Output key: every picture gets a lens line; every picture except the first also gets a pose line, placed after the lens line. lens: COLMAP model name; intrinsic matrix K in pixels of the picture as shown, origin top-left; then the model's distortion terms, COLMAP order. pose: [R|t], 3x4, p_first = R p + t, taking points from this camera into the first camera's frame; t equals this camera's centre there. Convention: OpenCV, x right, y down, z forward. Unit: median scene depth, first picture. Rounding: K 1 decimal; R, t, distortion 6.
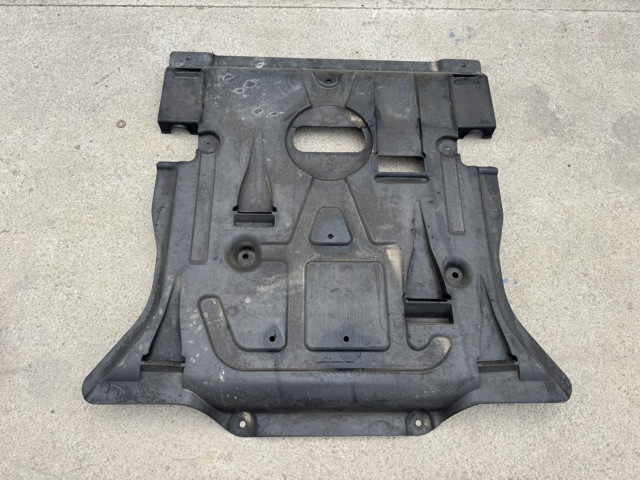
lens RADIAL K [[441.7, 0, 319.0], [0, 441.7, 236.7], [0, 0, 1]] dist [0.005488, -0.008762]
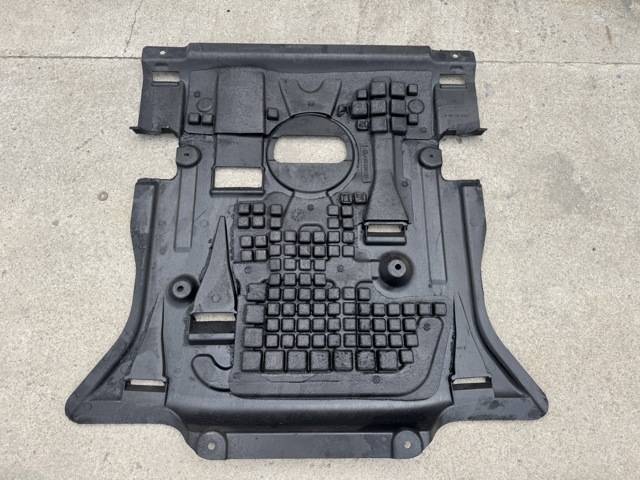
lens RADIAL K [[441.7, 0, 319.0], [0, 441.7, 236.7], [0, 0, 1]] dist [0.005488, -0.008762]
pose [[0.999550, 0.018871, -0.023328, 0.026662], [-0.018123, 0.999327, 0.031888, -0.215156], [0.023914, -0.031451, 0.999219, 0.089754]]
